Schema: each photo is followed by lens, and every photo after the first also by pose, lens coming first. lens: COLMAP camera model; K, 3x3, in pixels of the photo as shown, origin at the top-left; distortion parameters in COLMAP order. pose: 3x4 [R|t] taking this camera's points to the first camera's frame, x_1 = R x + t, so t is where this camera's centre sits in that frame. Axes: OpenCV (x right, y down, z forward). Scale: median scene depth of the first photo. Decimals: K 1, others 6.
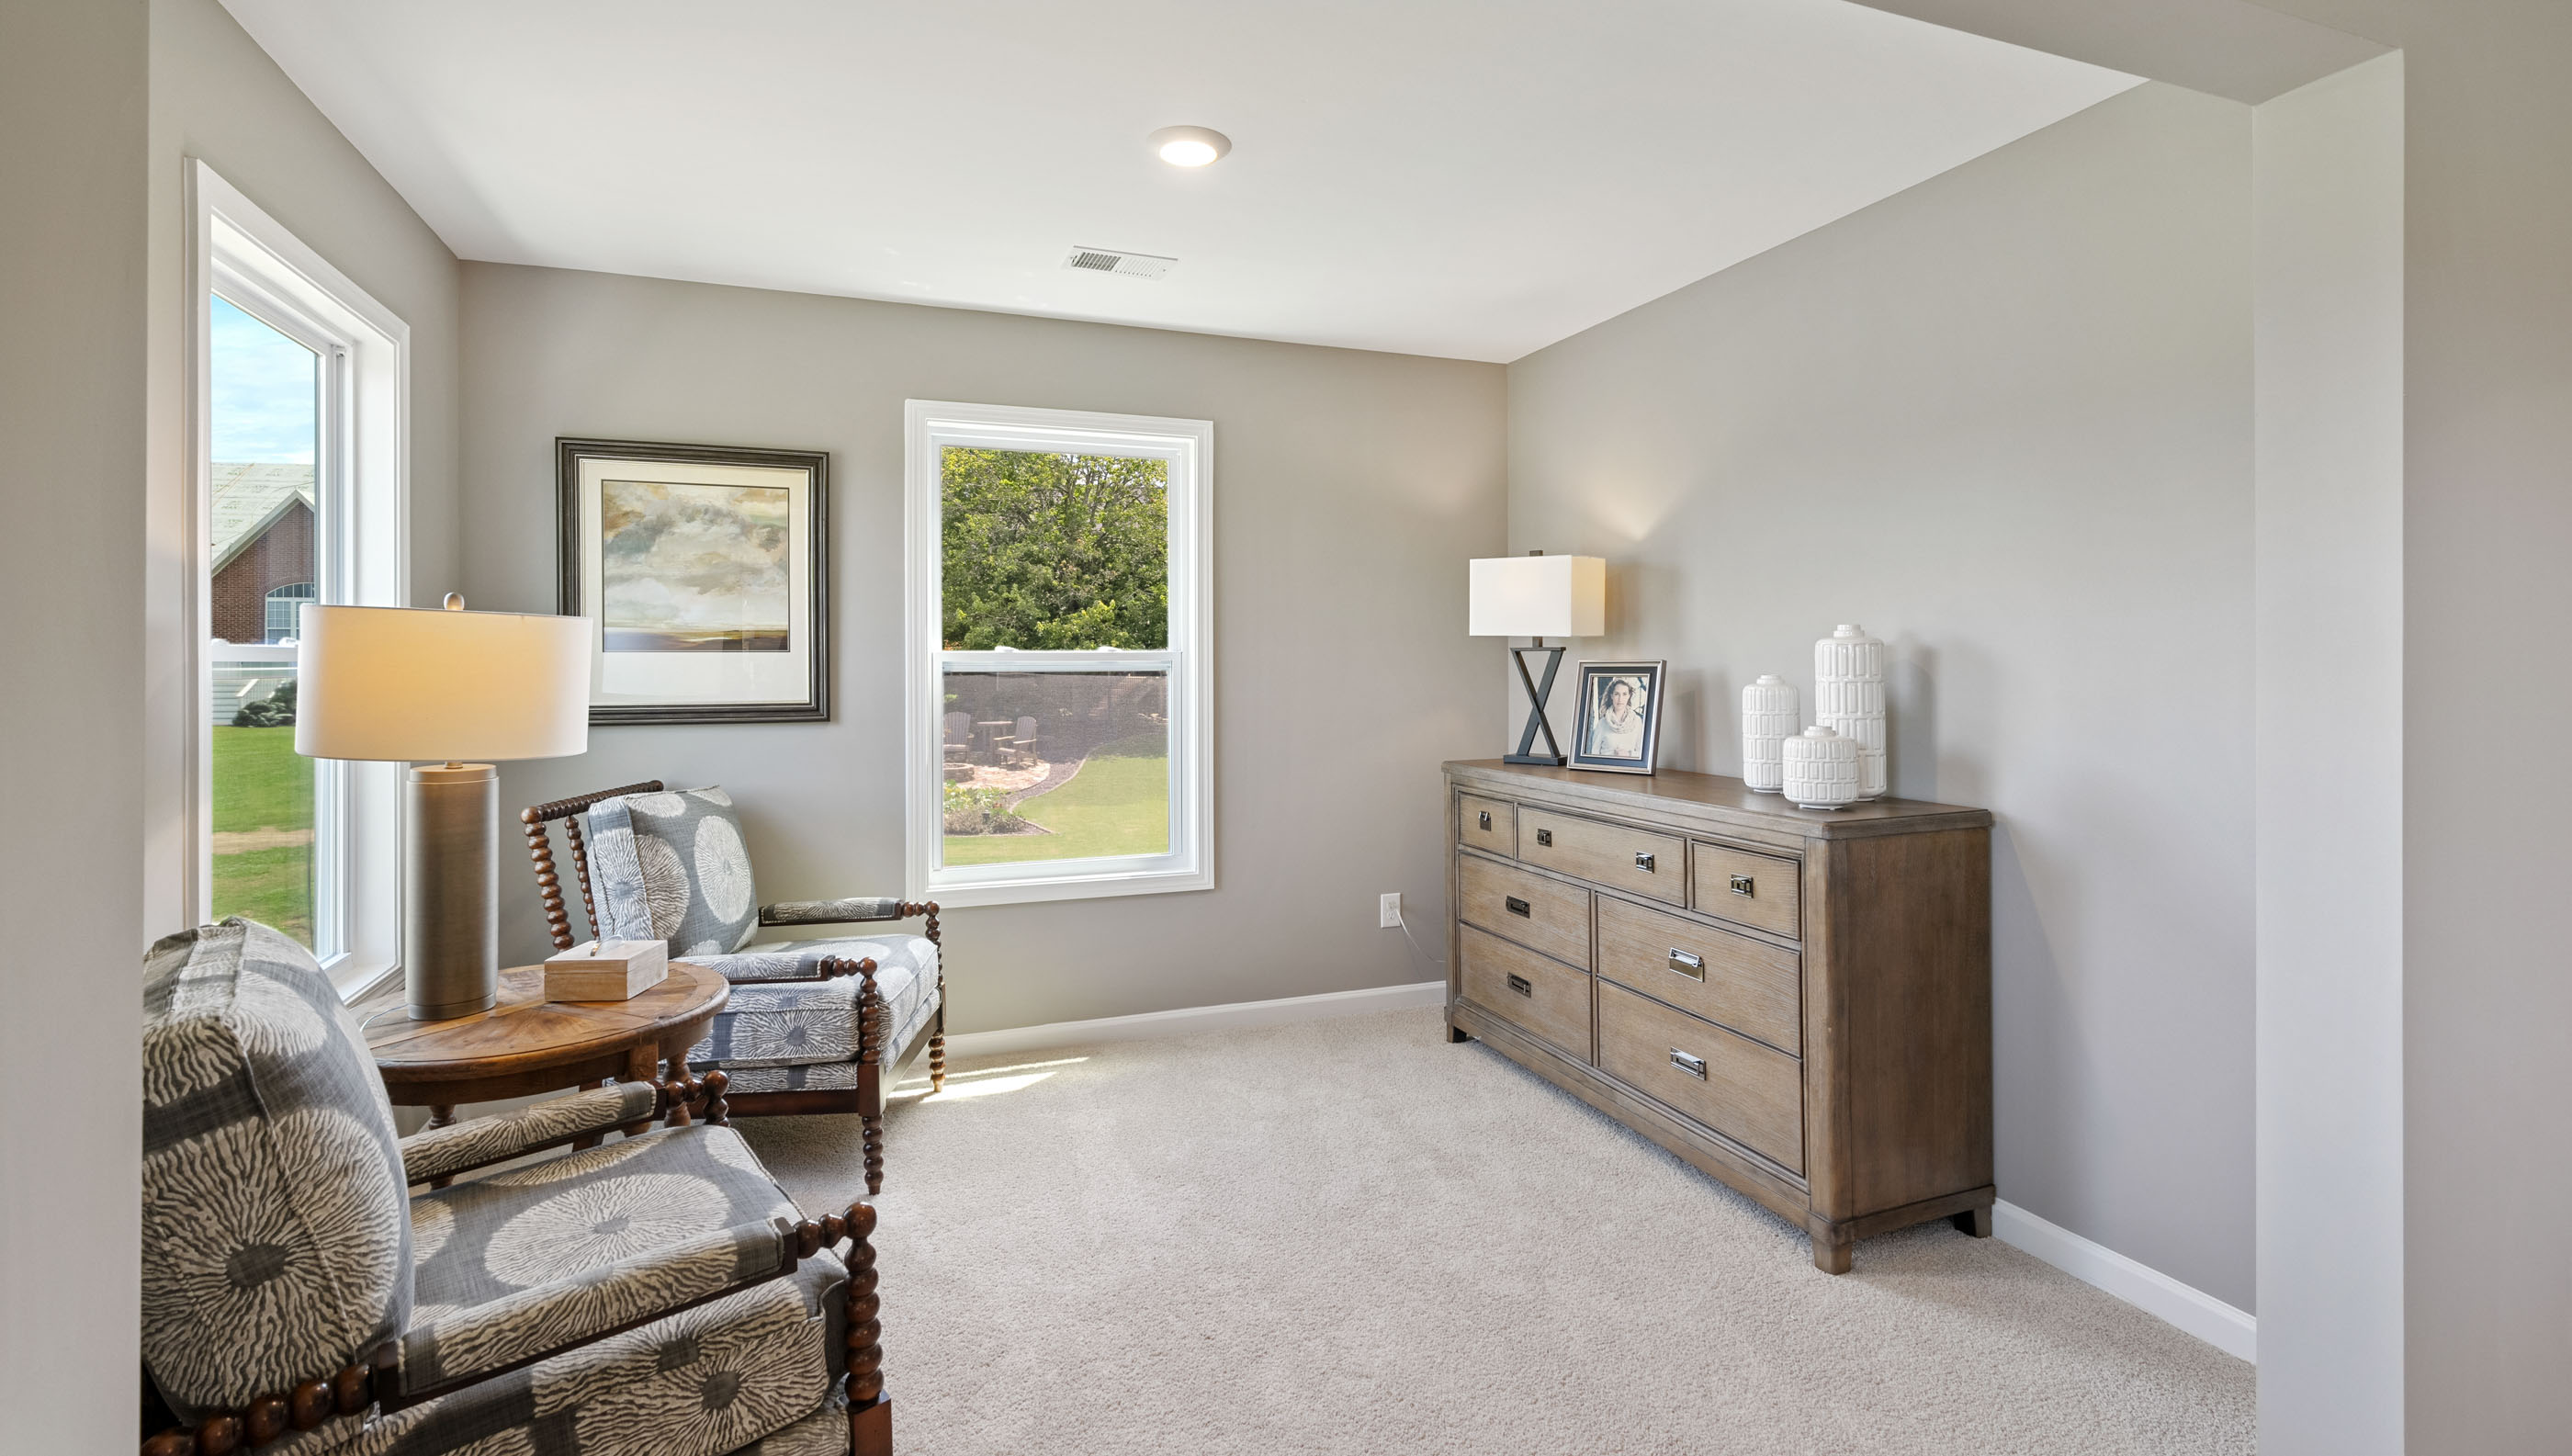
lens RADIAL K [[1160.0, 0, 1267.3], [0, 1160.0, 650.1], [0, 0, 1]] dist [-0.002471, 0.000092]
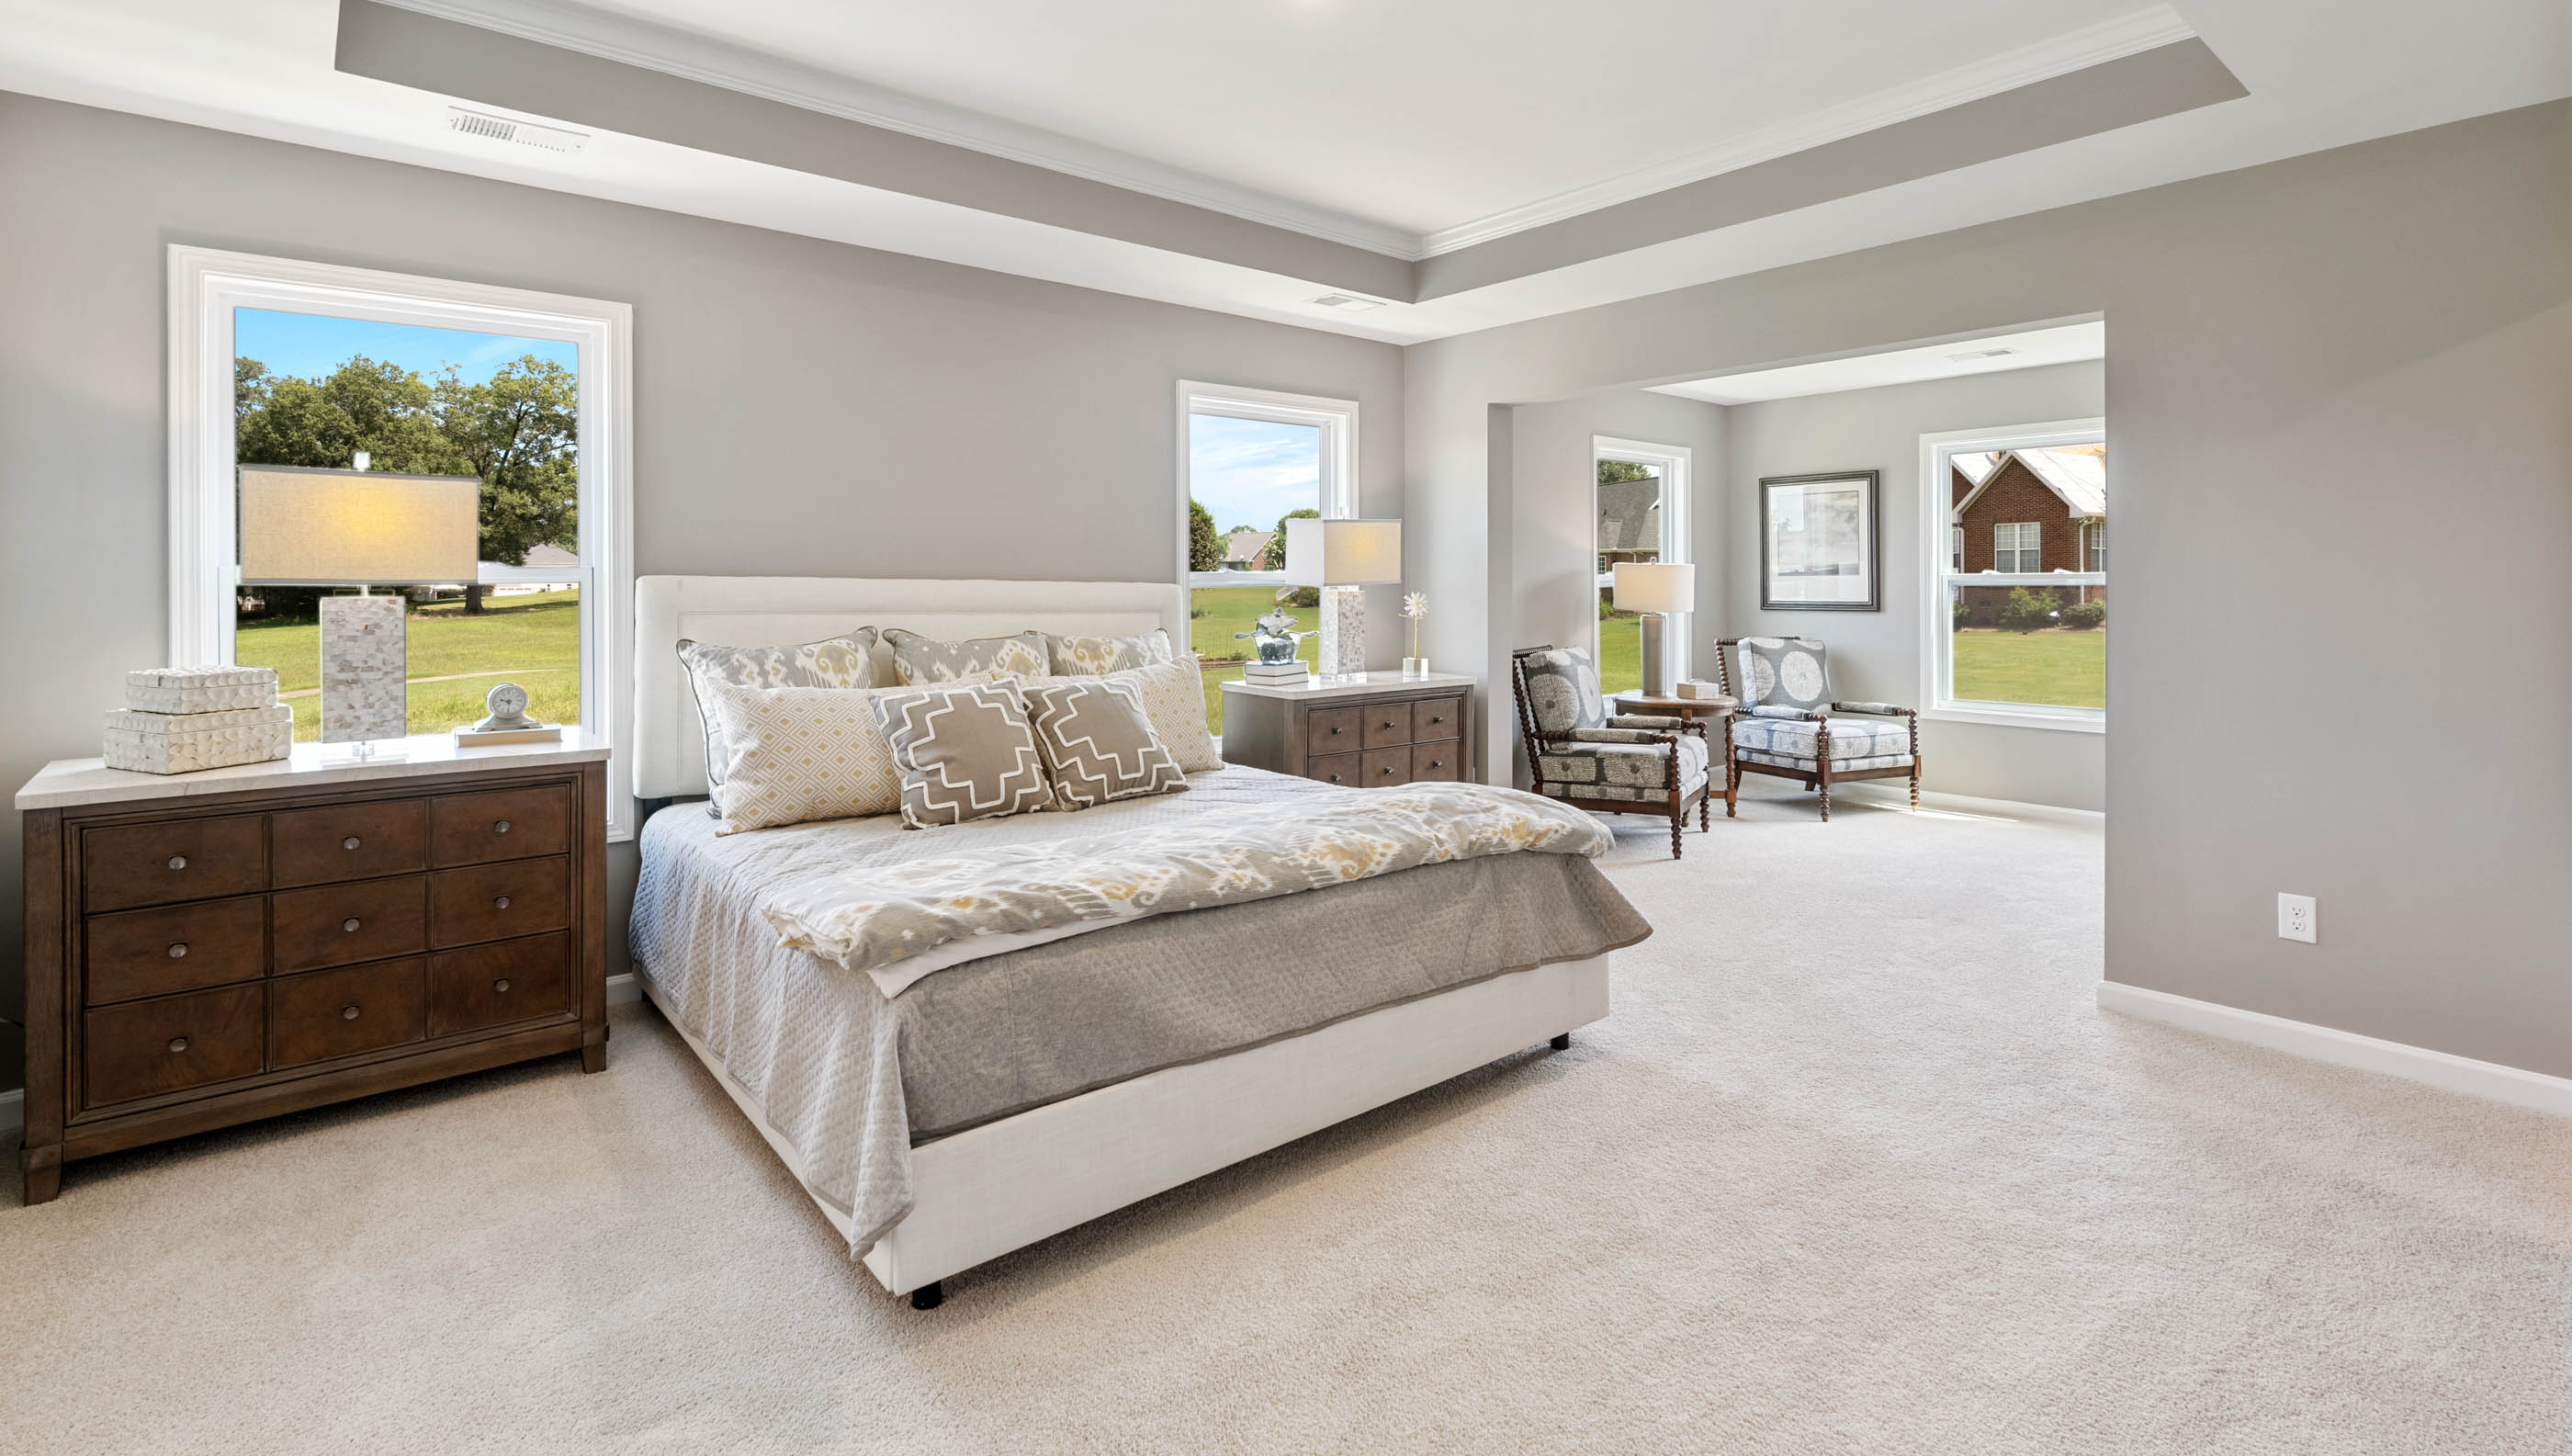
lens RADIAL K [[1160.0, 0, 1322.5], [0, 1160.0, 592.2], [0, 0, 1]] dist [-0.002471, 0.000092]
pose [[0.340817, 0.005905, -0.940111, 1.163782], [0.005253, 0.999953, 0.008186, 0.009689], [0.940115, -0.007728, 0.340770, -0.531029]]
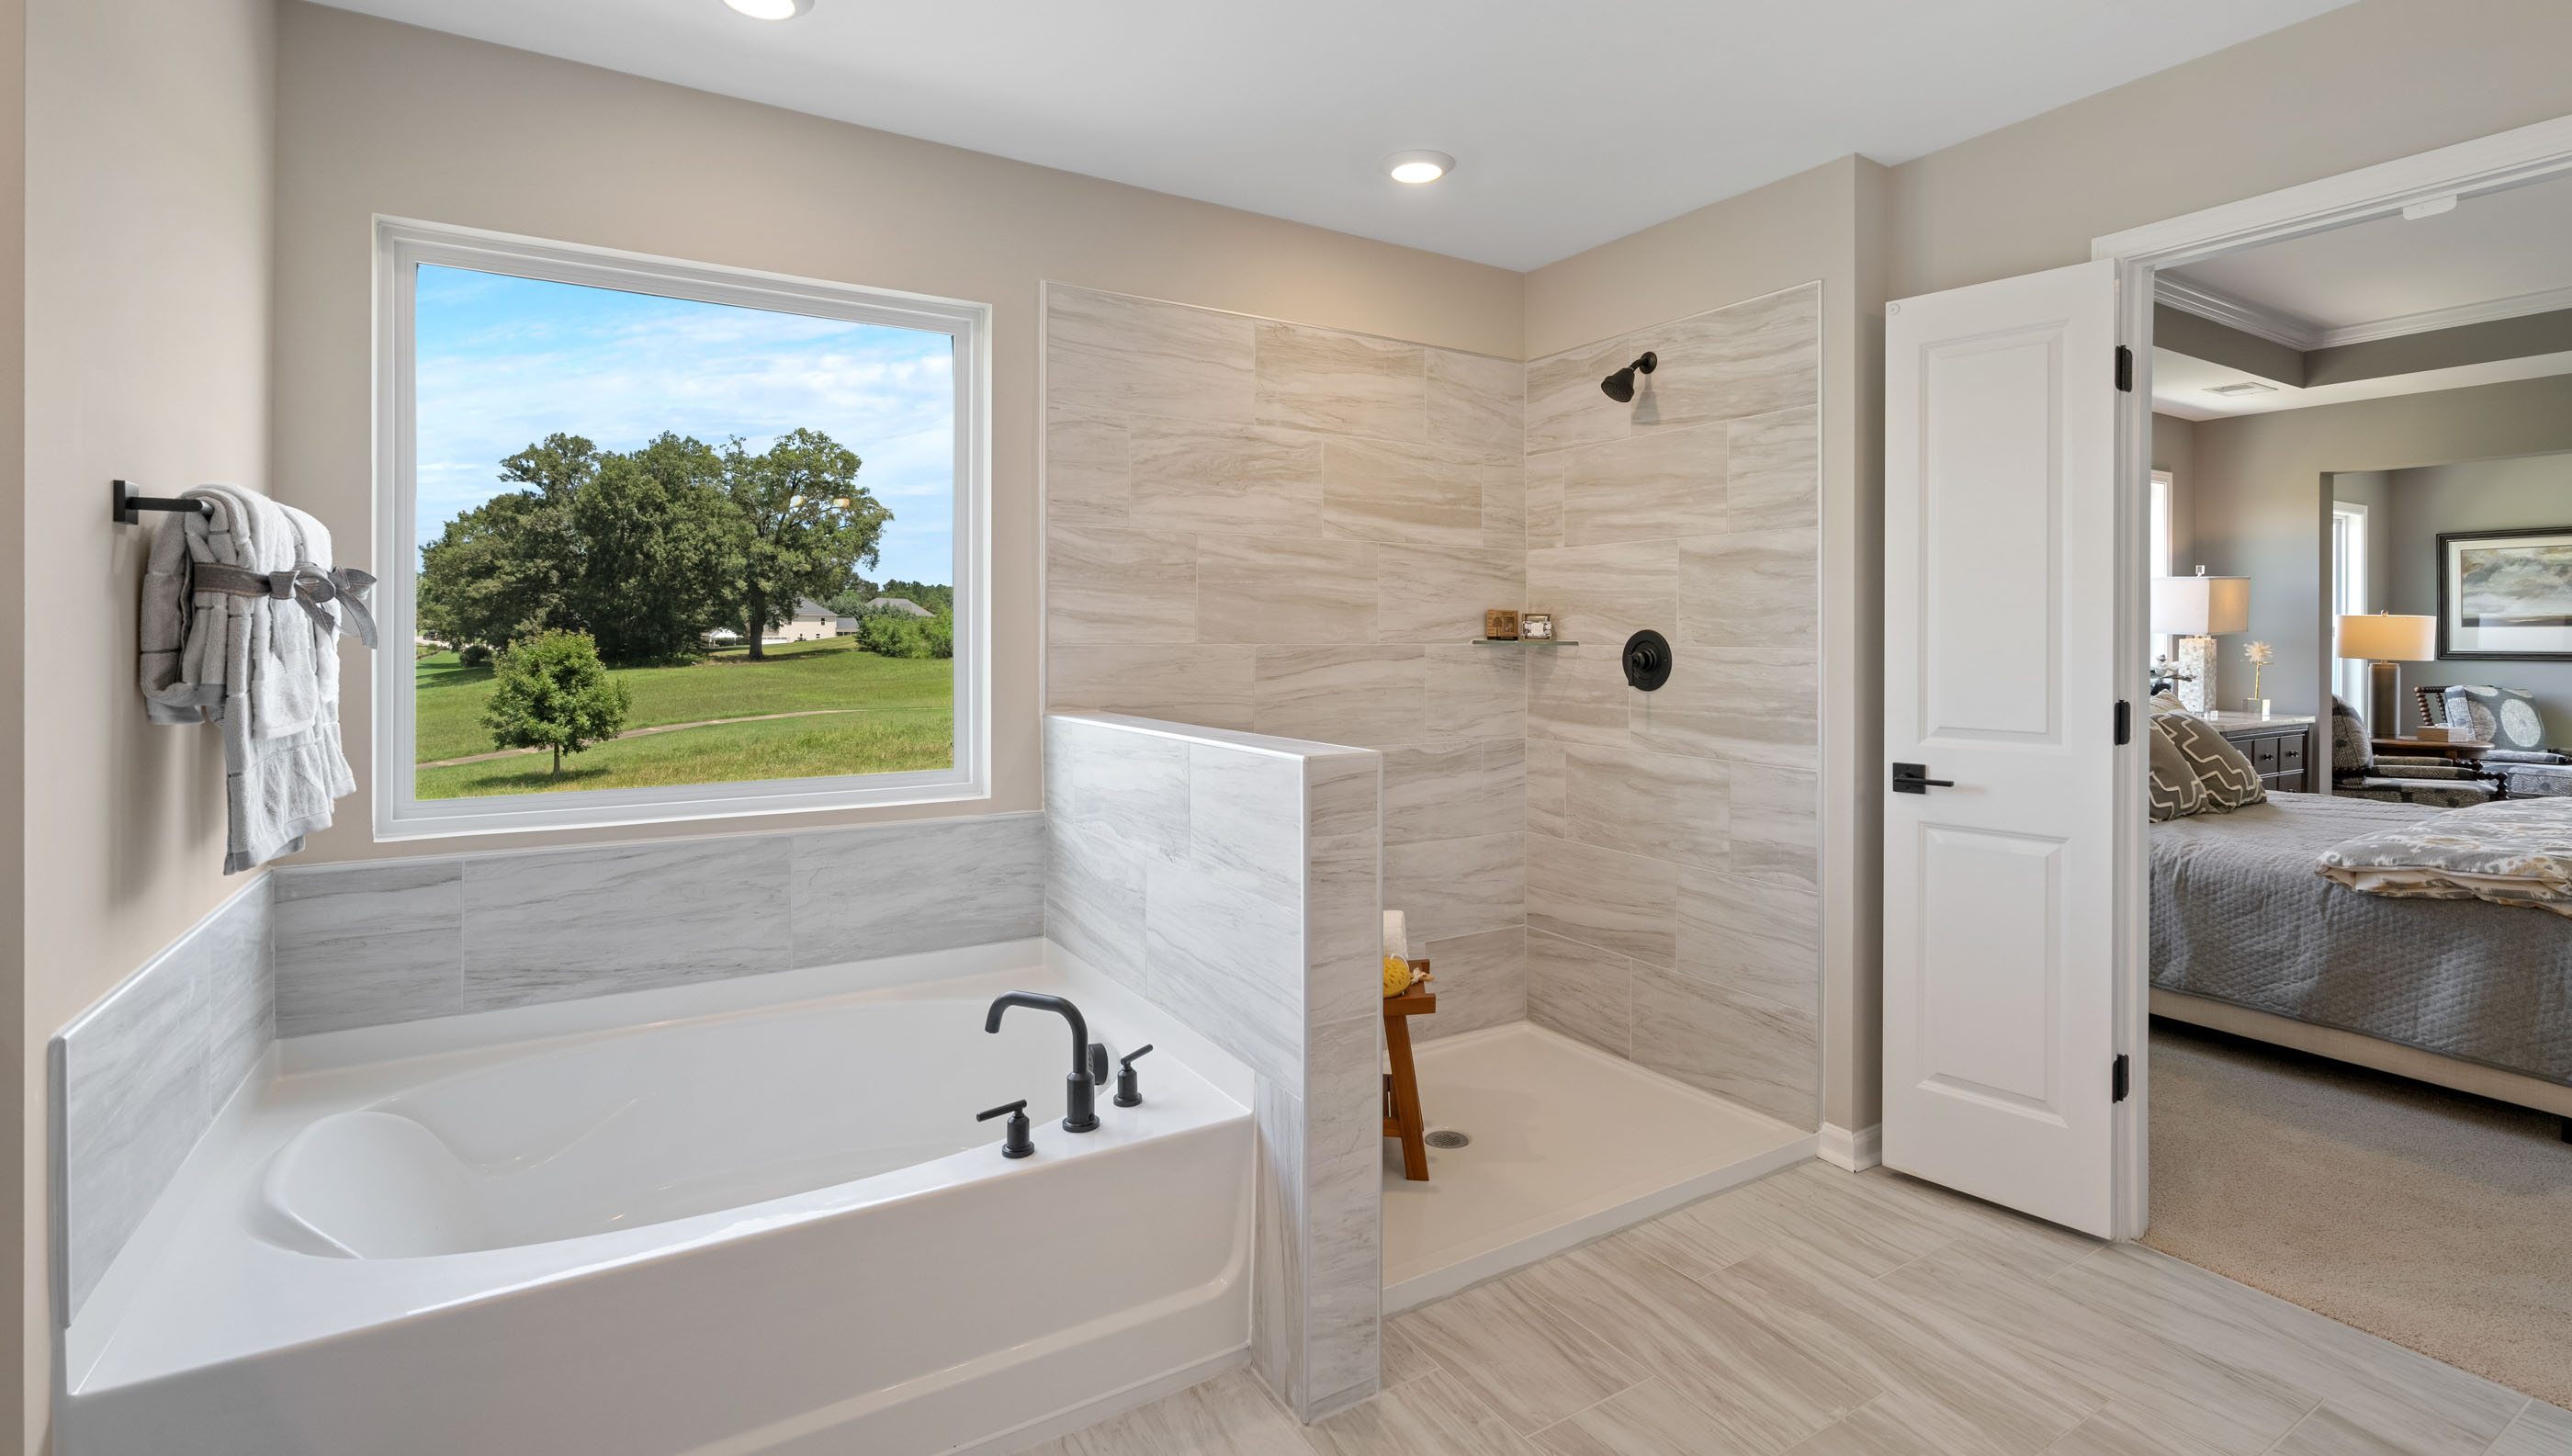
lens RADIAL K [[1160.0, 0, 1271.7], [0, 1160.0, 642.4], [0, 0, 1]] dist [-0.002471, 0.000092]
pose [[0.186309, 0.005714, -0.982474, 1.187944], [0.003580, 0.999972, 0.006495, 0.008117], [0.982485, -0.004728, 0.186284, -1.663967]]
